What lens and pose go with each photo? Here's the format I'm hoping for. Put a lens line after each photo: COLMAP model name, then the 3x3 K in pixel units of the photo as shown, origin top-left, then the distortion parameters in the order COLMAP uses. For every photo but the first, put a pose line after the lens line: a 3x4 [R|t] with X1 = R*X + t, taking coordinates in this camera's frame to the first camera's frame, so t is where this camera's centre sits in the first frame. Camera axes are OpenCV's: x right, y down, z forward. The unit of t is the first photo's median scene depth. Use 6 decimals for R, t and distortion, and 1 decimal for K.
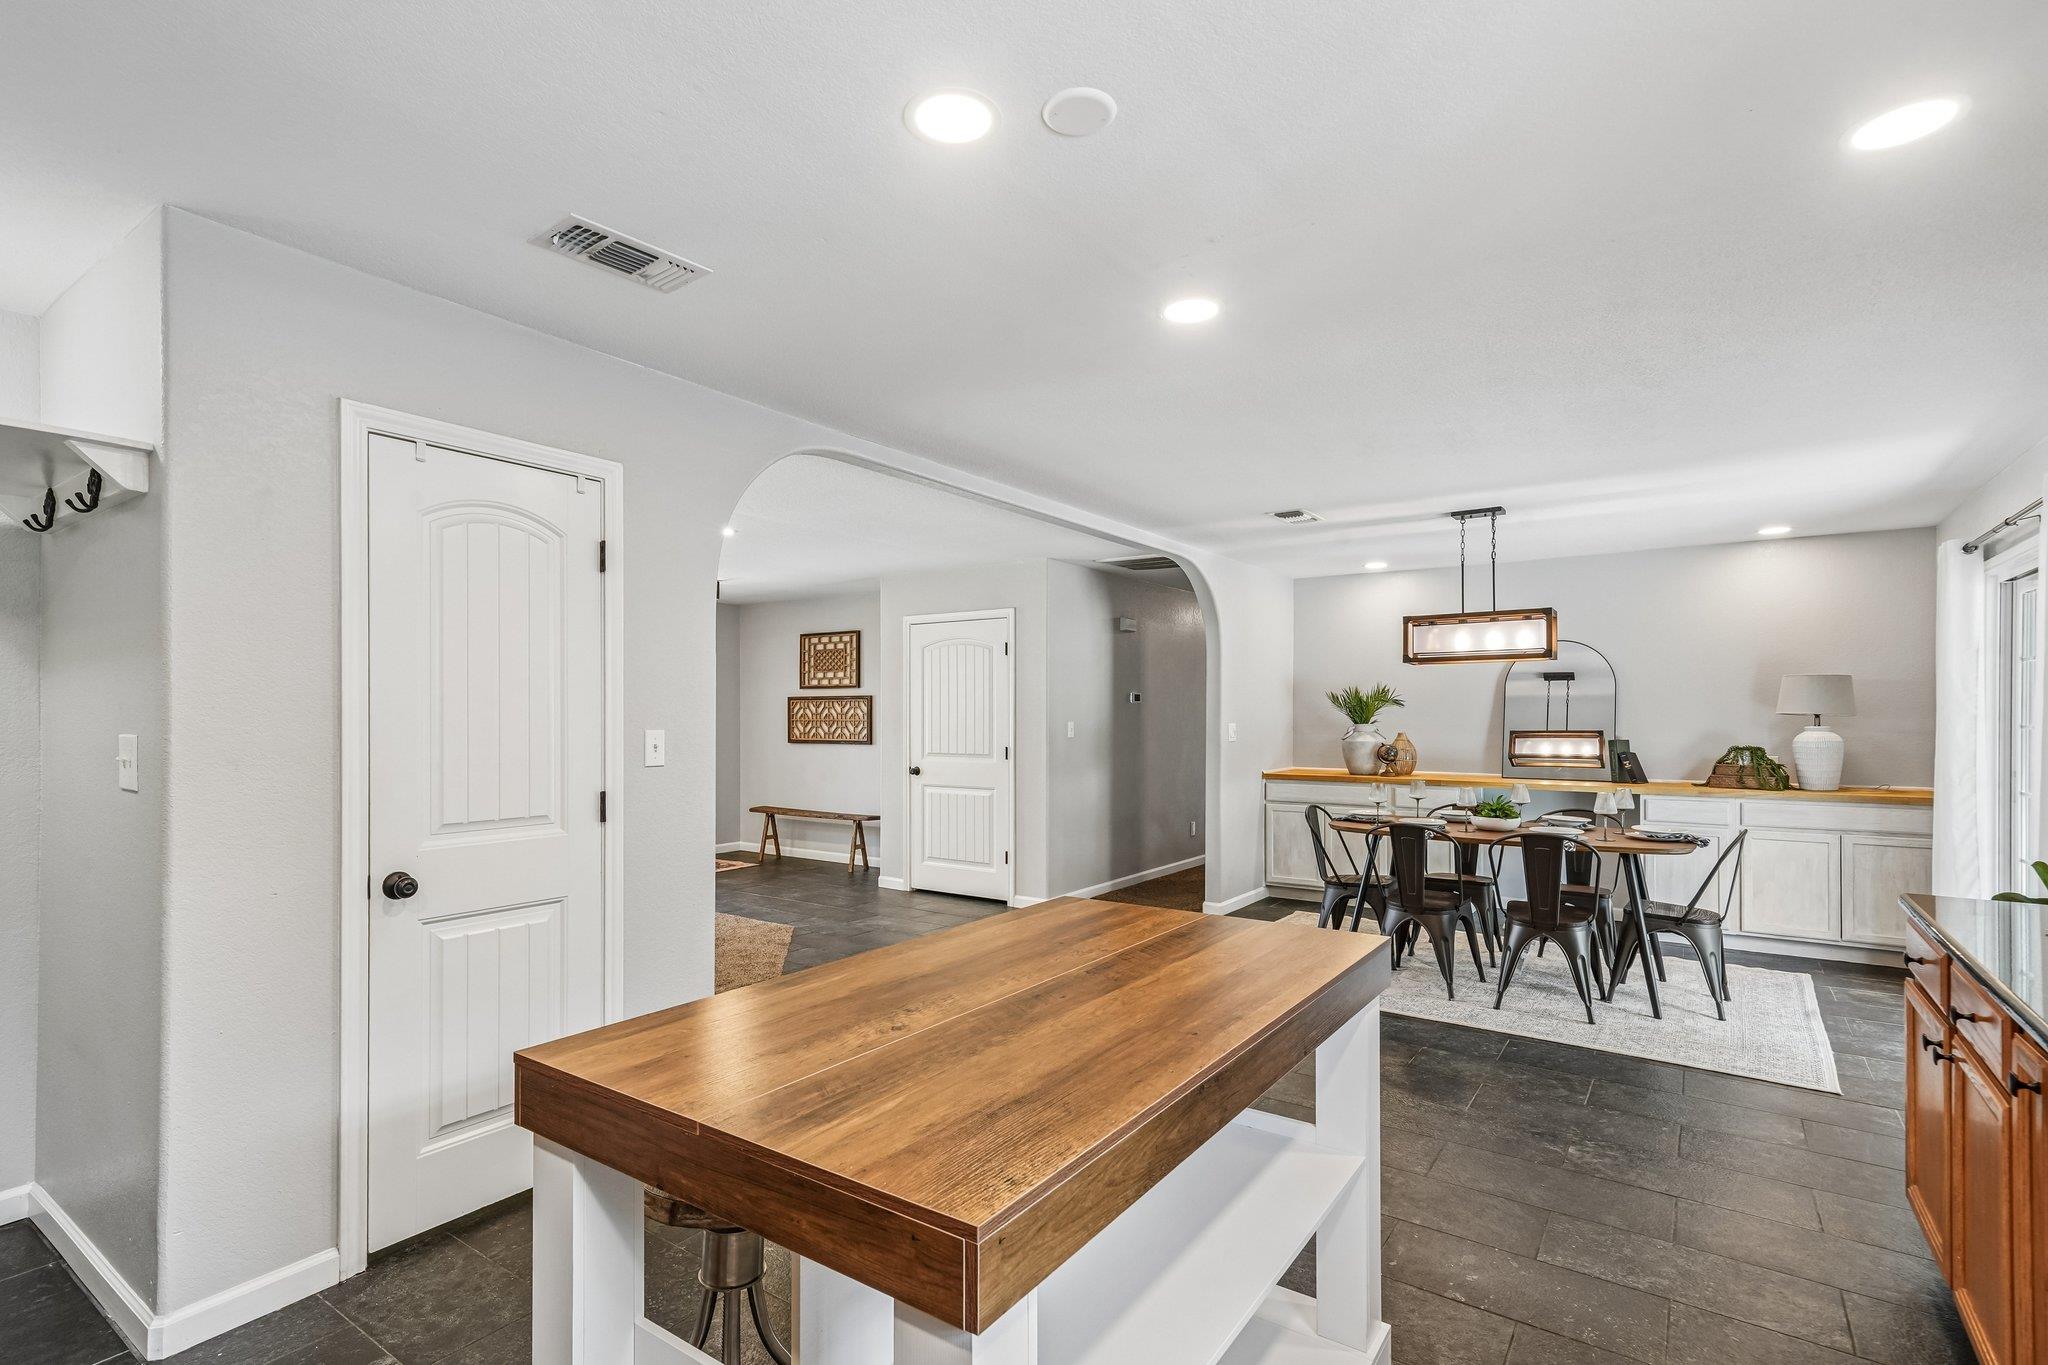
lens RADIAL K [[964.0, 0, 1022.4], [0, 964.0, 715.7], [0, 0, 1]] dist [0.017680, -0.000026]
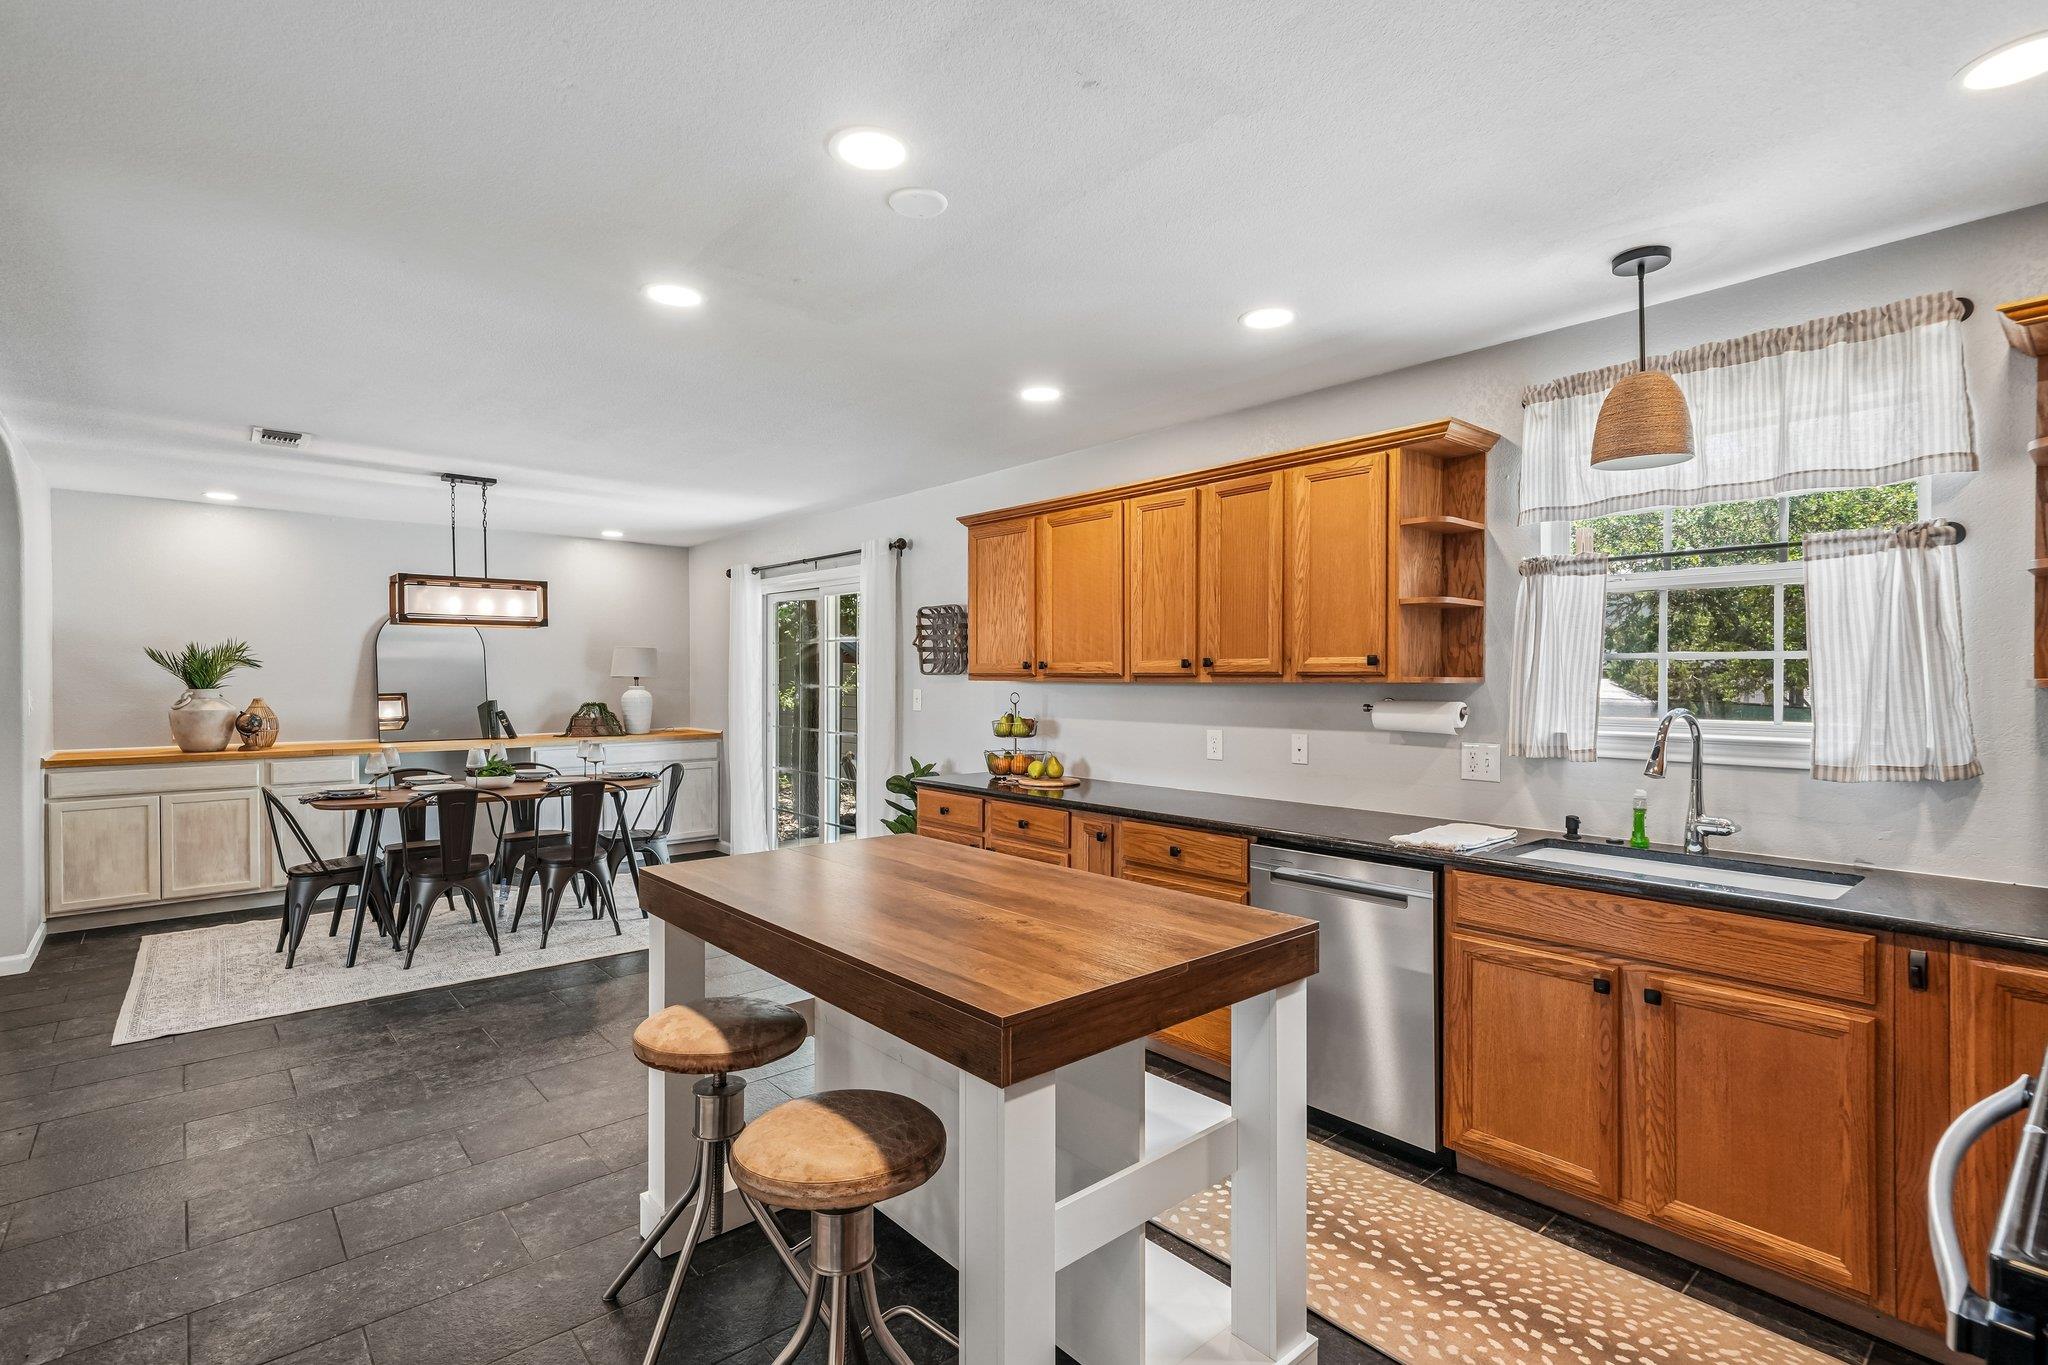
lens RADIAL K [[969.2, 0, 1024.0], [0, 969.2, 682.5], [0, 0, 1]] dist [0.003641, 0.000837]
pose [[0.238848, -0.006592, 0.971035, -0.339283], [0.001317, 0.999978, 0.006464, -0.001545], [-0.971056, -0.000265, 0.238851, 0.167949]]
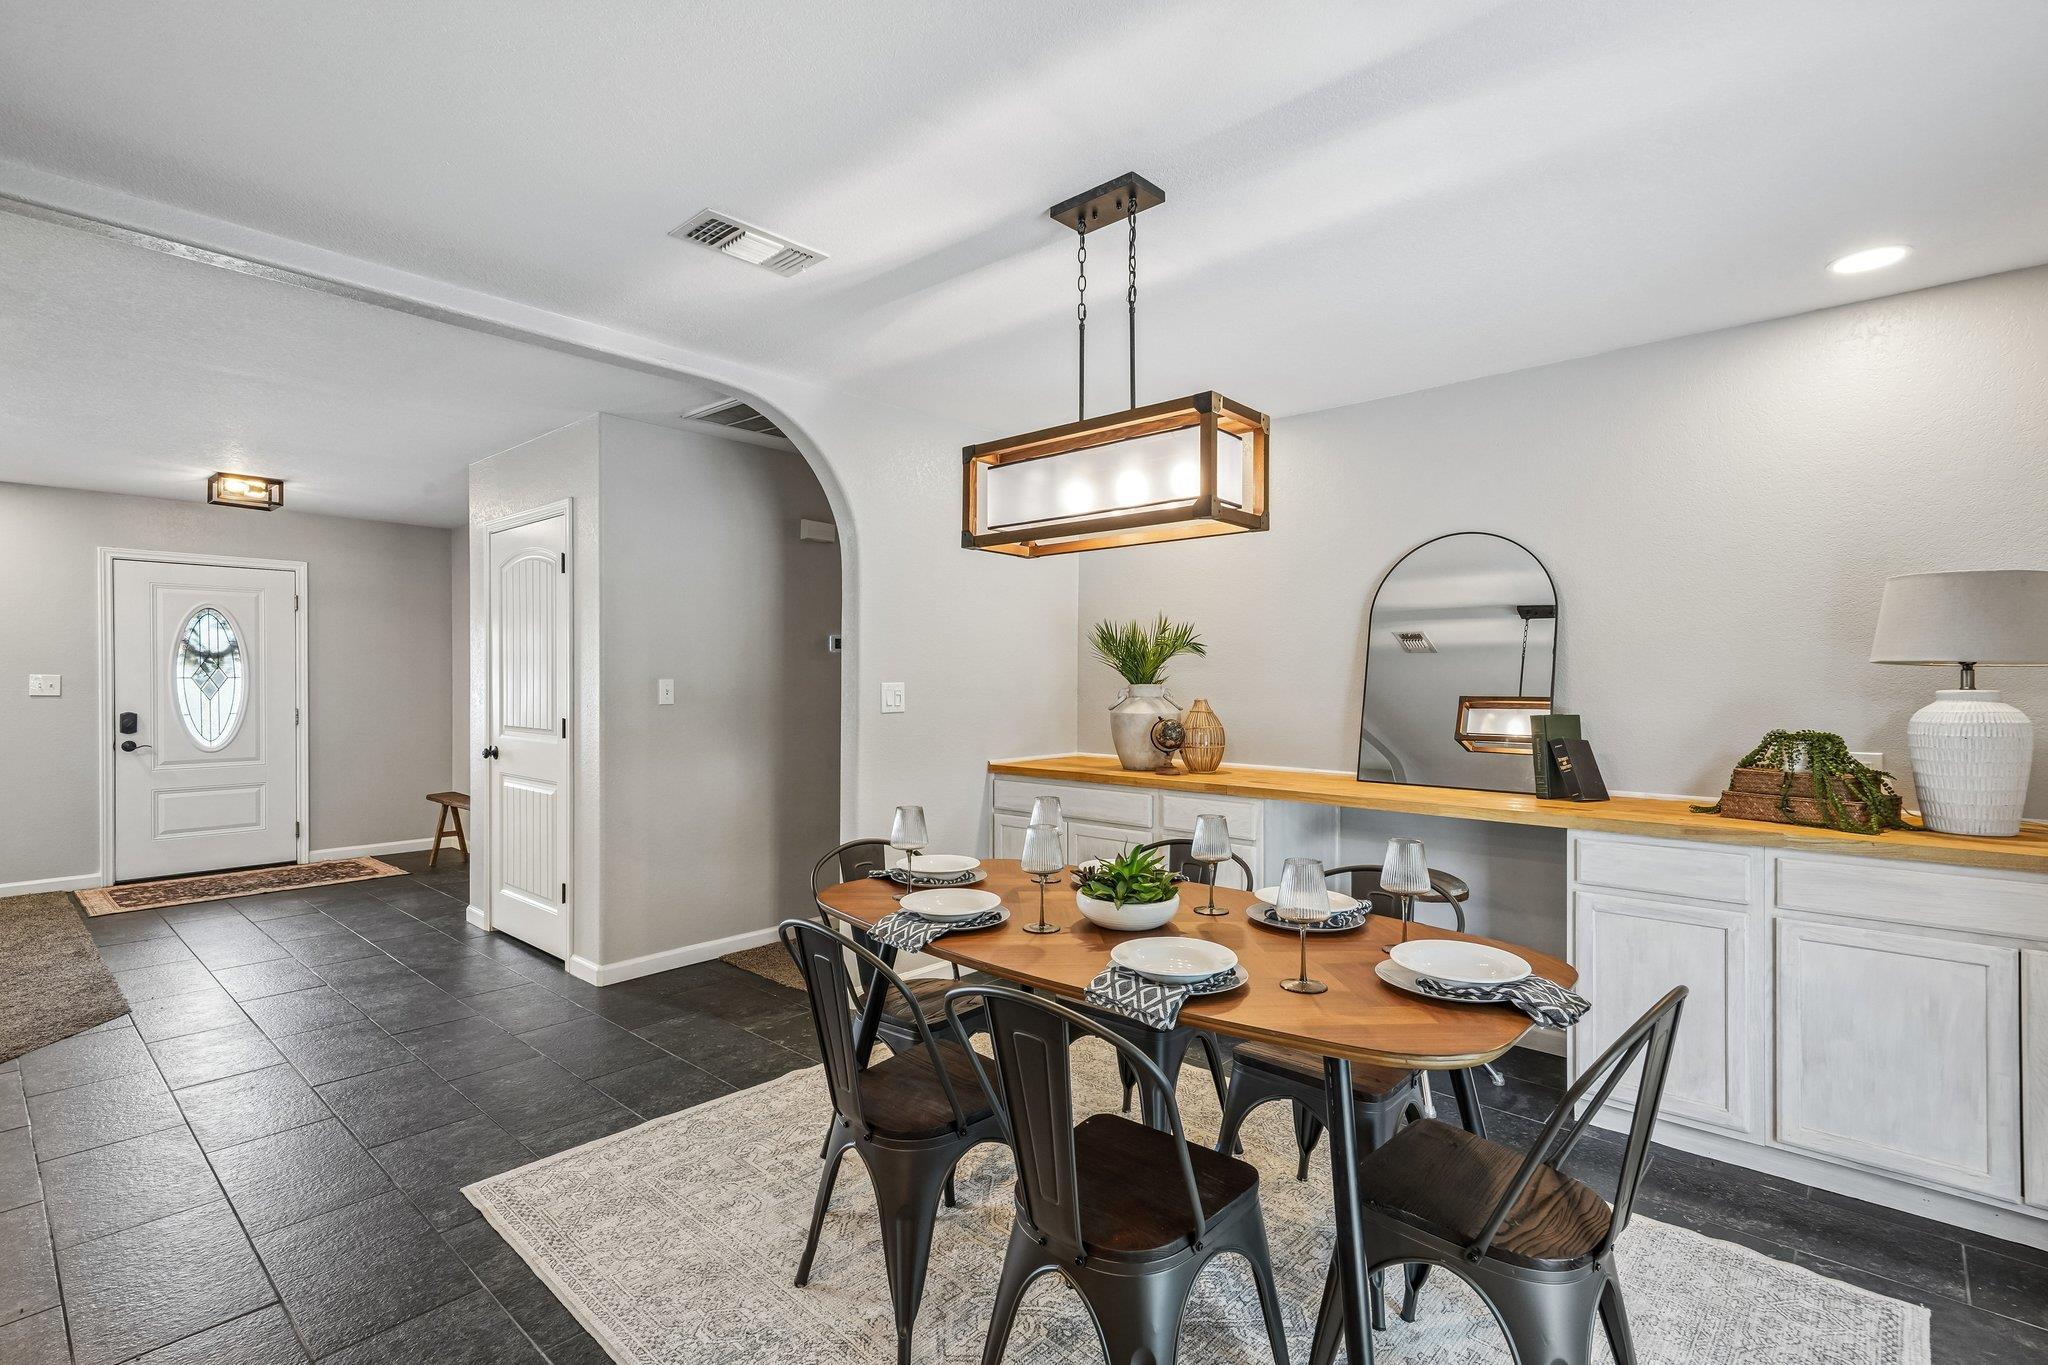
lens RADIAL K [[944.5, 0, 1024.0], [0, 944.5, 682.5], [0, 0, 1]] dist [0.004526, 0.001213]
pose [[0.991544, 0.002923, -0.129736, 0.436870], [-0.002755, 0.999995, 0.001469, 0.008297], [0.129740, -0.001099, 0.991547, 0.505519]]
